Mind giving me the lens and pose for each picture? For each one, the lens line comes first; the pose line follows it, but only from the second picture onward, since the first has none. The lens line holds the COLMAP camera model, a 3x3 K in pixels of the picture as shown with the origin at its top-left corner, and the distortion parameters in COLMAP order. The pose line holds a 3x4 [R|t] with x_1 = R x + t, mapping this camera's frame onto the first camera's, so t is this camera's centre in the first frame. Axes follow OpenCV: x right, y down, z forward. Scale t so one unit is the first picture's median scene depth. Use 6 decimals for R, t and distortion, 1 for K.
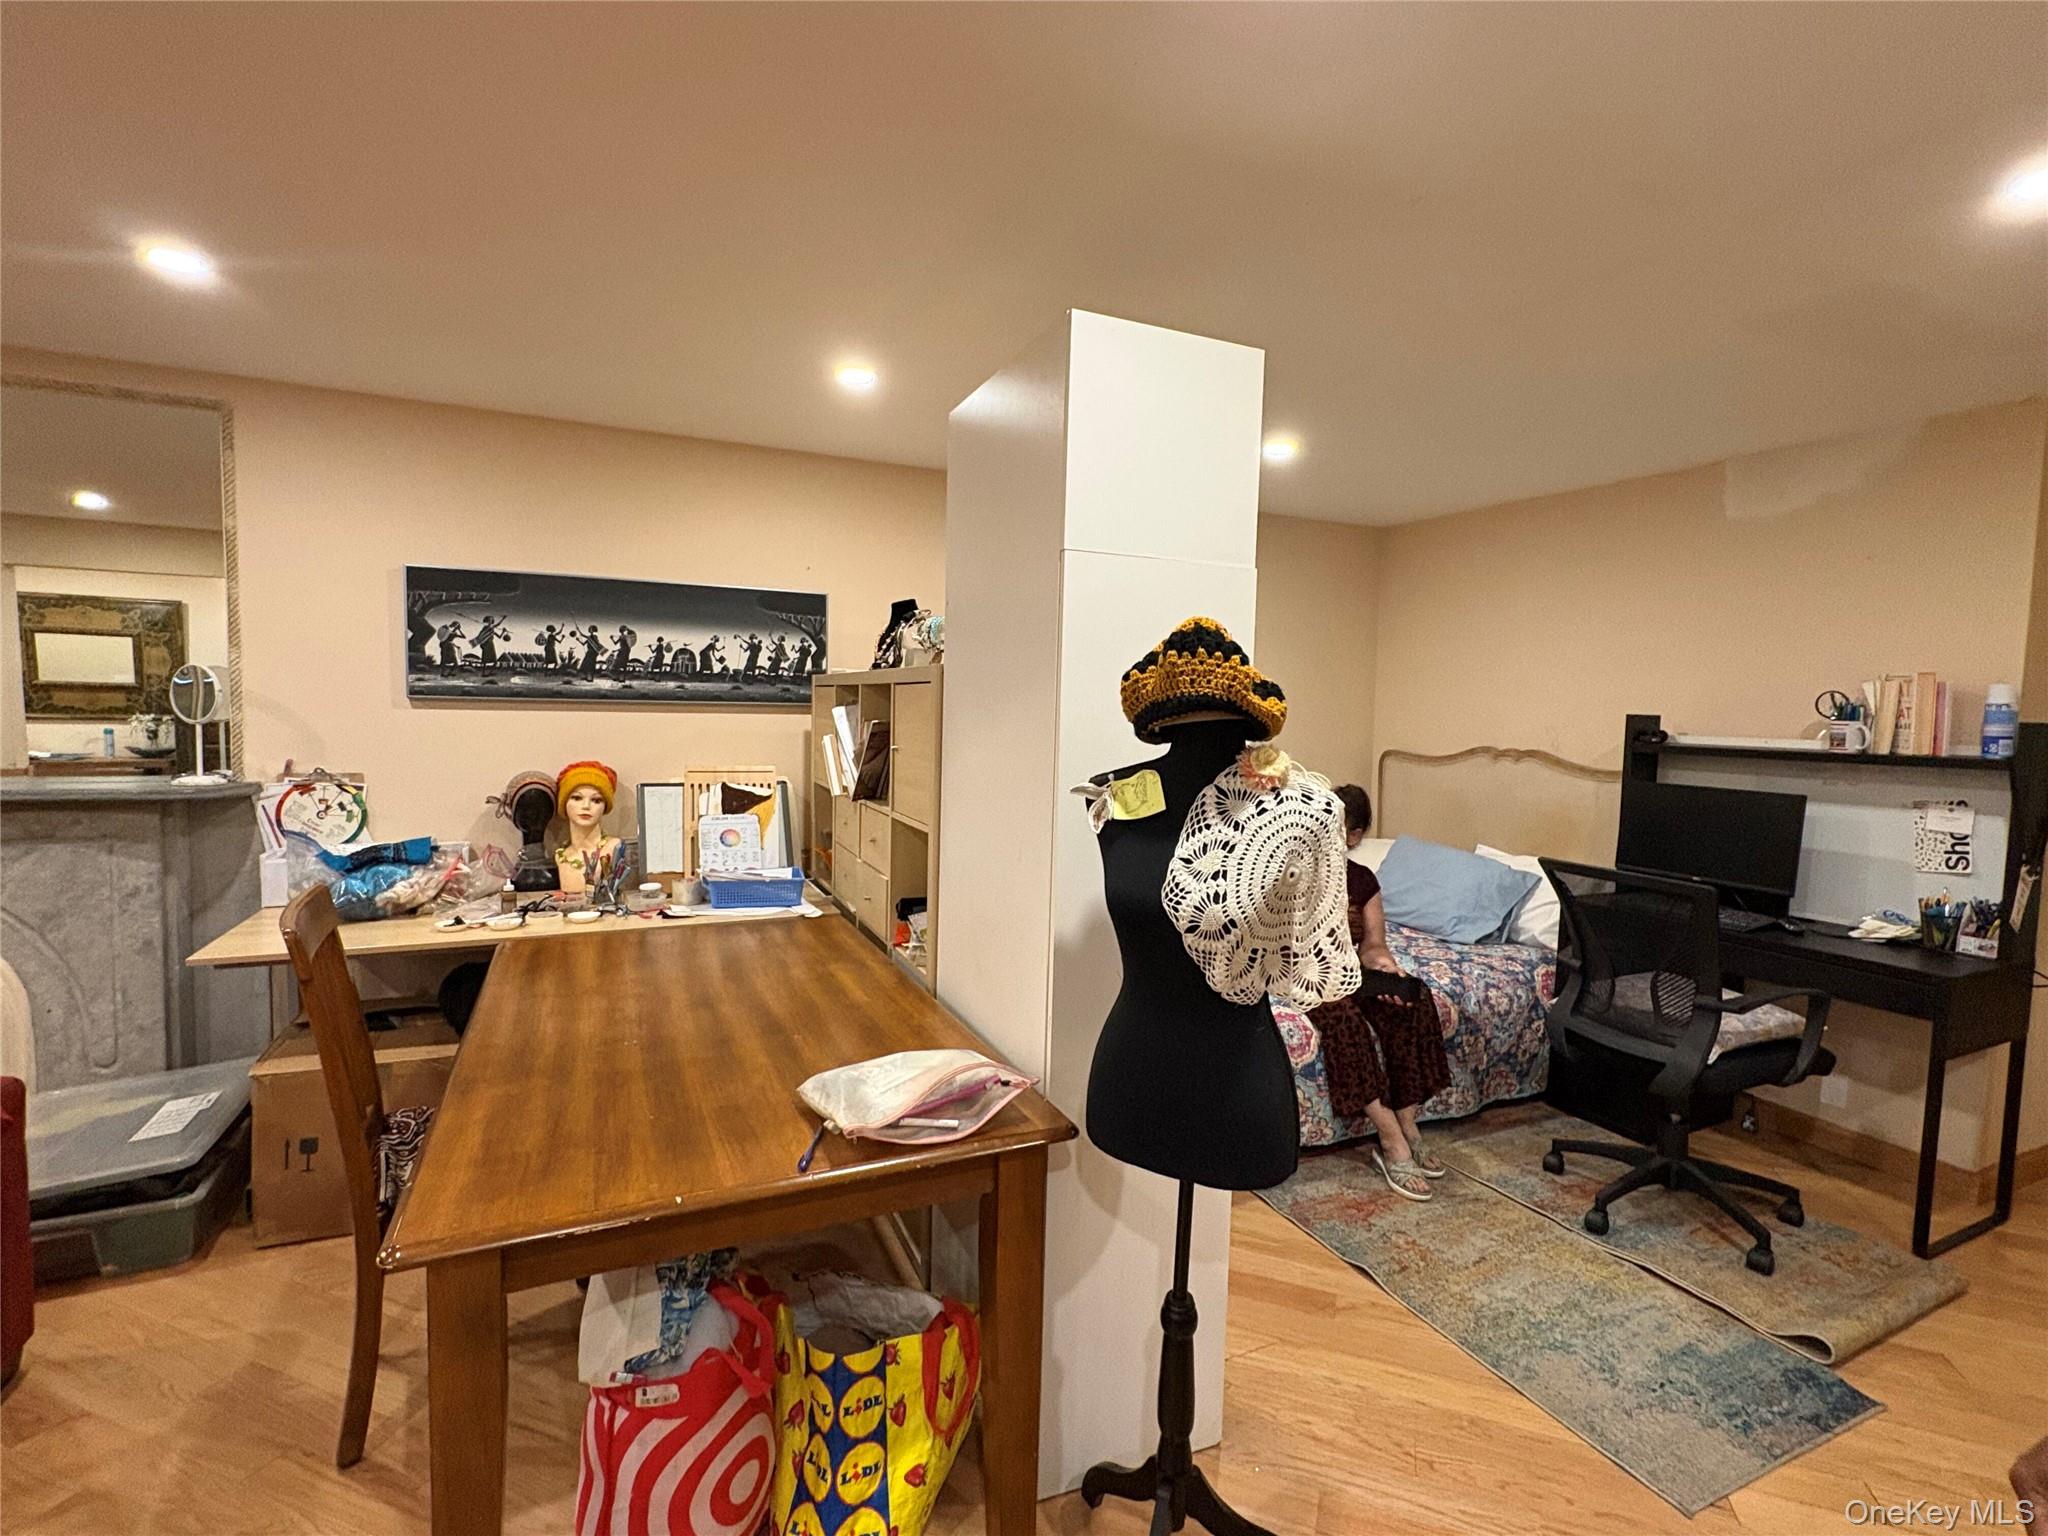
lens RADIAL K [[947.3, 0, 1024.0], [0, 947.3, 768.0], [0, 0, 1]] dist [-0.000992, -0.000008]
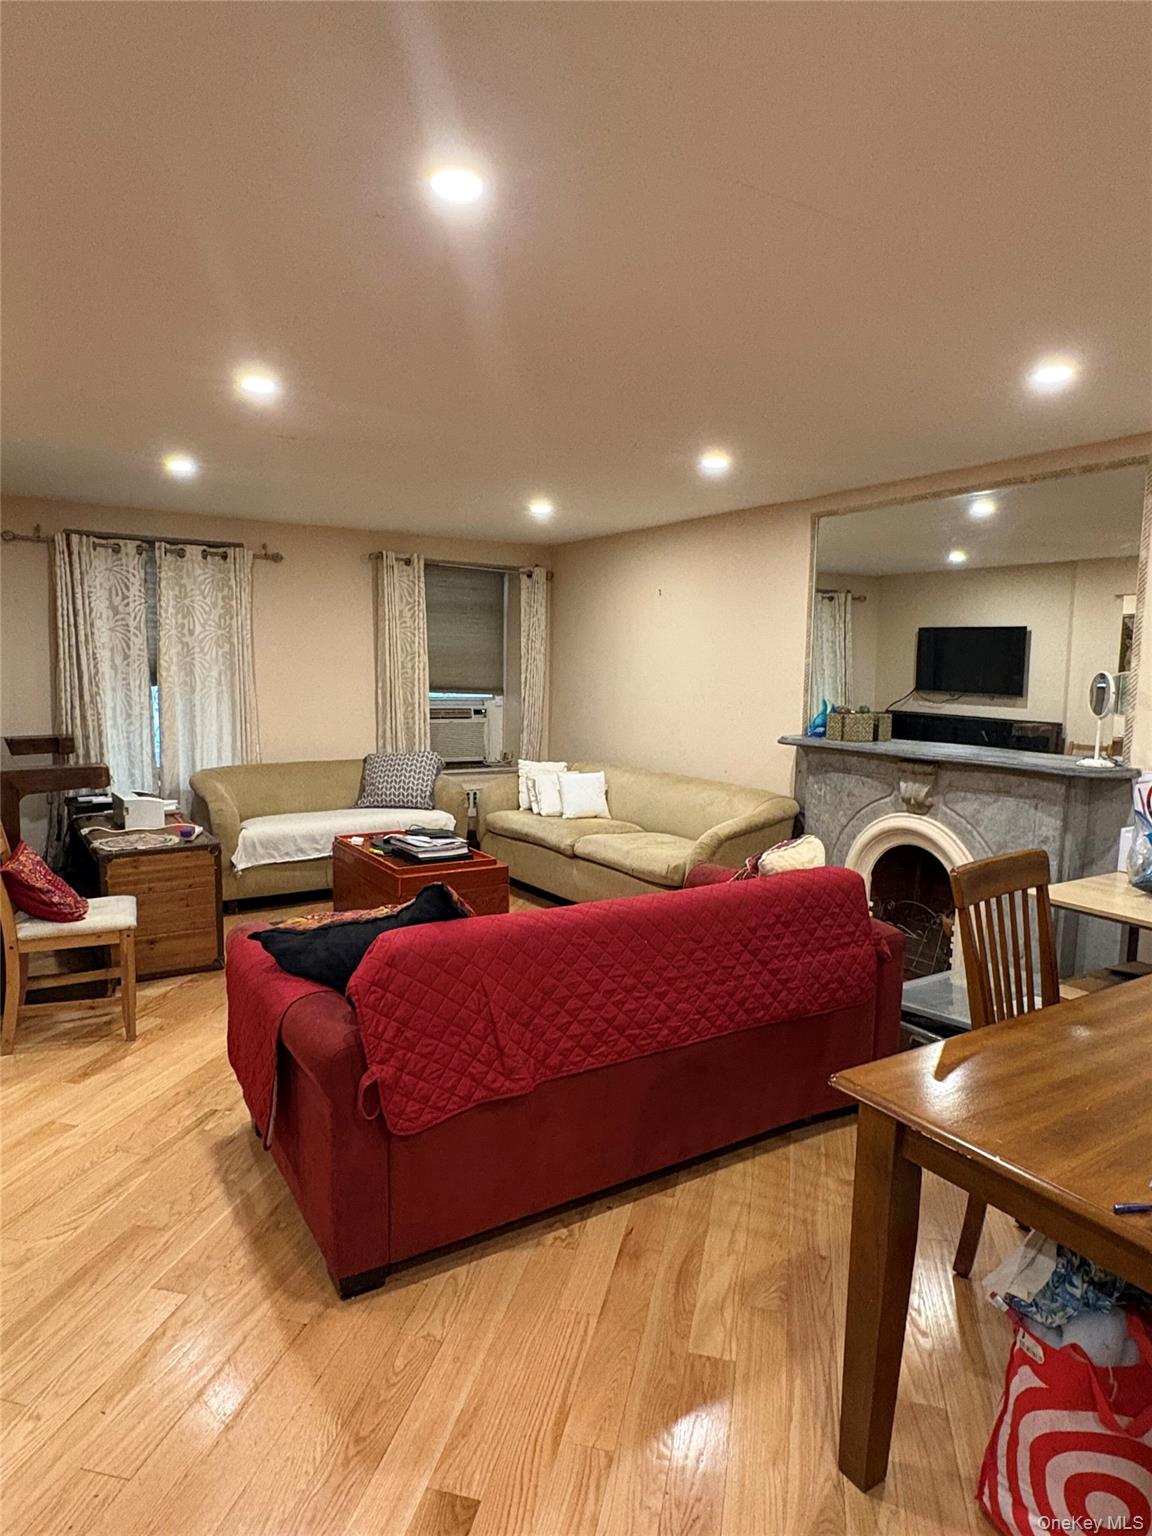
lens RADIAL K [[915.5, 0, 576.0], [0, 915.5, 768.0], [0, 0, 1]] dist [-0.002865, -0.000945]
pose [[0.128094, 0.088250, -0.987828, 0.276455], [-0.082233, 0.993548, 0.078098, -0.020232], [0.988347, 0.071228, 0.134525, 0.154000]]
